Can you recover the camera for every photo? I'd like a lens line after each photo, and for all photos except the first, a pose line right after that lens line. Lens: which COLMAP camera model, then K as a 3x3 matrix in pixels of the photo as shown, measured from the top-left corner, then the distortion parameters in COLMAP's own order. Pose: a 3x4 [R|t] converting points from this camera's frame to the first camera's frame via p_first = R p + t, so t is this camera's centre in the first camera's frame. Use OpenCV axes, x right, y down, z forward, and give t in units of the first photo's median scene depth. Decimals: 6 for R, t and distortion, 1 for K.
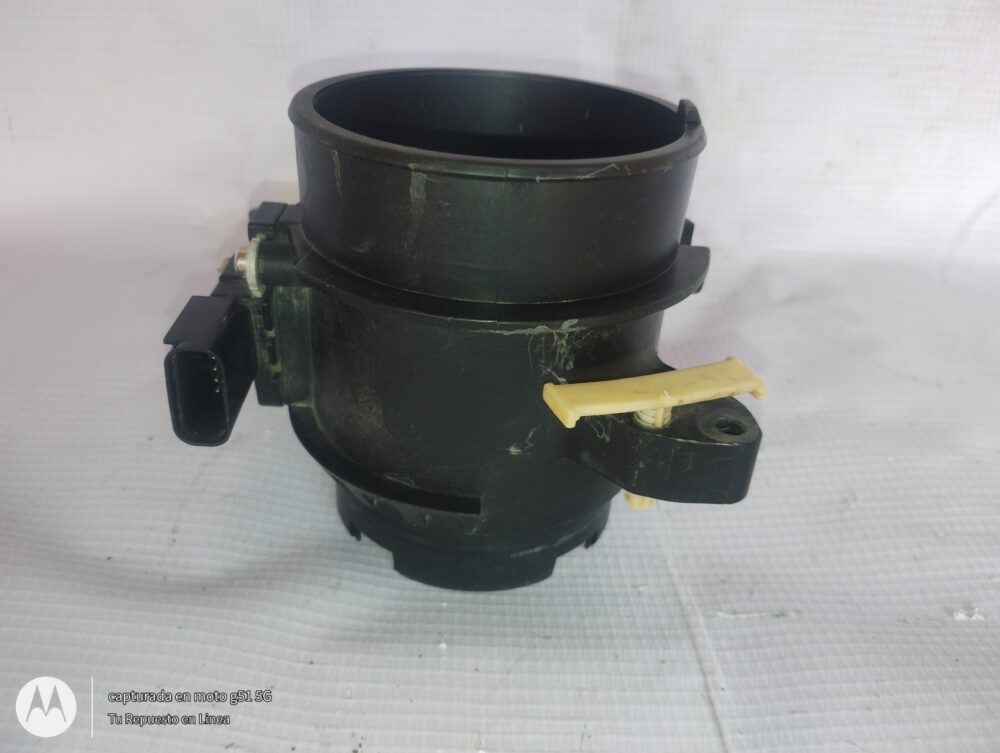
lens RADIAL K [[865.0, 0, 501.7], [0, 865.0, 378.8], [0, 0, 1]] dist [0.017344, -0.073665]
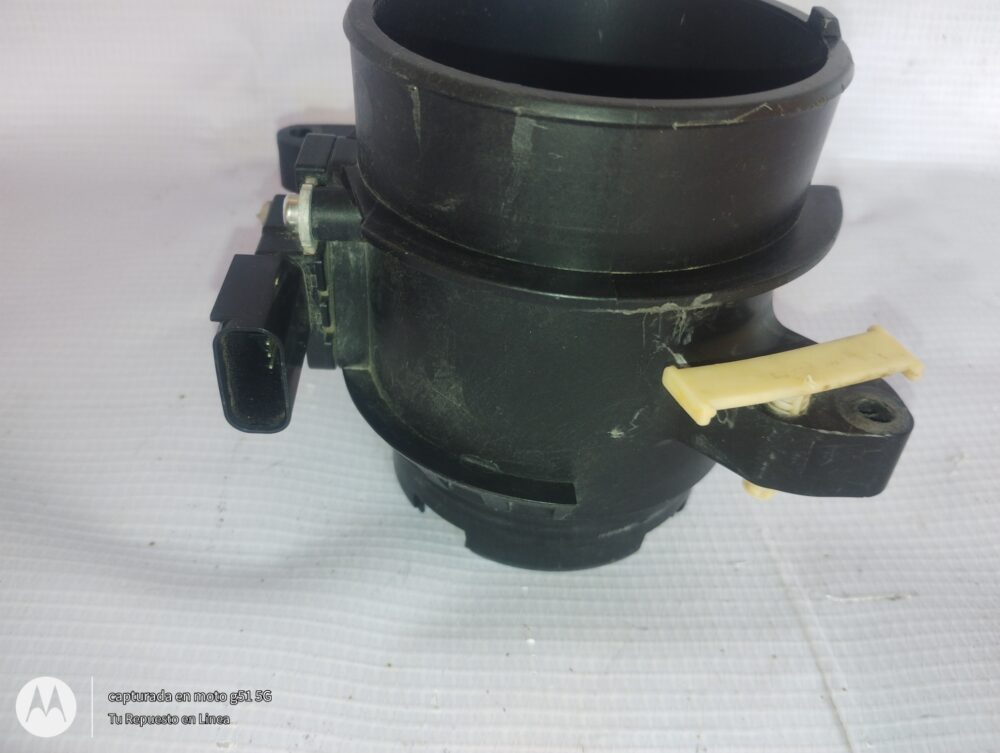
lens RADIAL K [[865.0, 0, 499.4], [0, 865.0, 380.6], [0, 0, 1]] dist [0.017344, -0.073665]
pose [[0.999937, -0.010928, 0.002727, -0.099878], [0.010460, 0.990820, 0.134782, -0.084182], [-0.004175, -0.134745, 0.990871, 0.137736]]
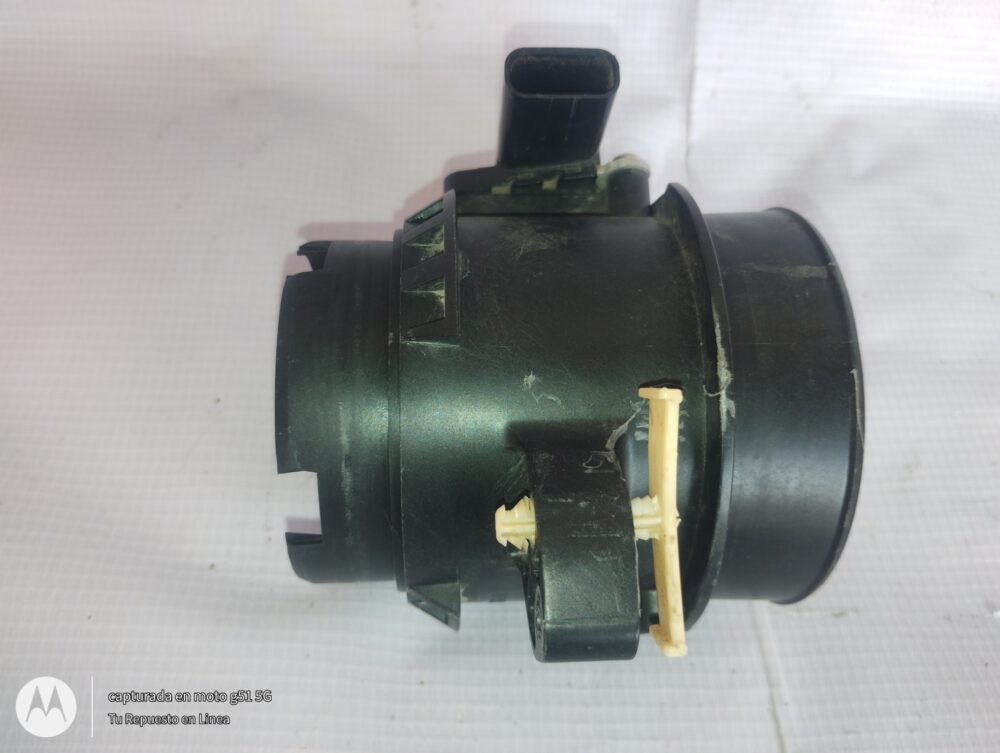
lens RADIAL K [[865.0, 0, 499.3], [0, 865.0, 378.6], [0, 0, 1]] dist [0.017344, -0.073665]
pose [[0.999653, 0.003948, 0.026037, -0.145678], [-0.014768, 0.902628, 0.430167, -0.484898], [-0.021803, -0.430403, 0.902374, 0.156538]]
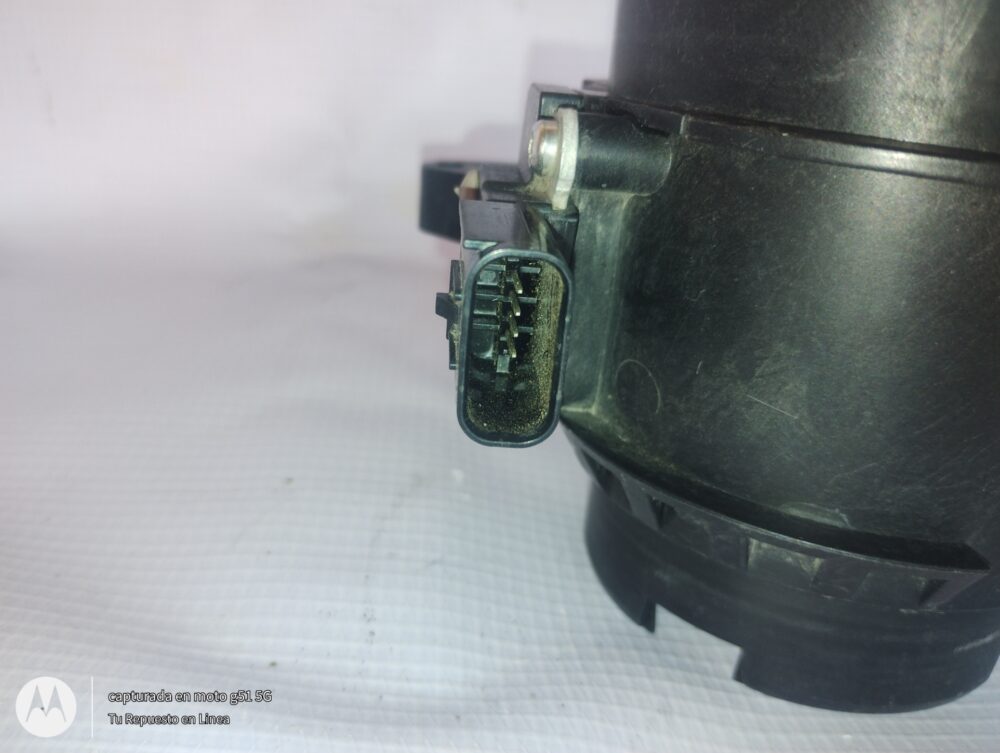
lens RADIAL K [[865.0, 0, 493.5], [0, 865.0, 390.8], [0, 0, 1]] dist [0.017344, -0.073665]
pose [[0.999374, -0.000691, 0.035374, -0.350167], [0.004786, 0.993257, -0.115830, 0.099670], [-0.035056, 0.115927, 0.992639, 0.424909]]
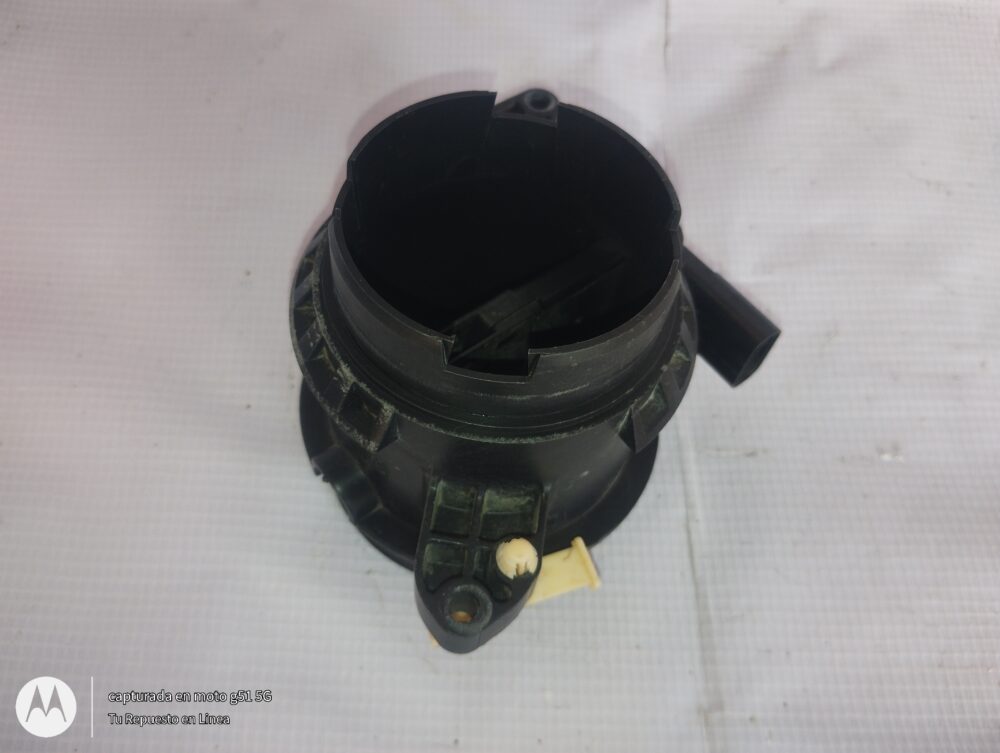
lens RADIAL K [[865.0, 0, 502.8], [0, 865.0, 383.7], [0, 0, 1]] dist [0.017344, -0.073665]
pose [[0.999734, 0.014385, -0.018042, -0.045672], [-0.001323, 0.816344, 0.577564, -0.627766], [0.023036, -0.577387, 0.816146, -0.052260]]
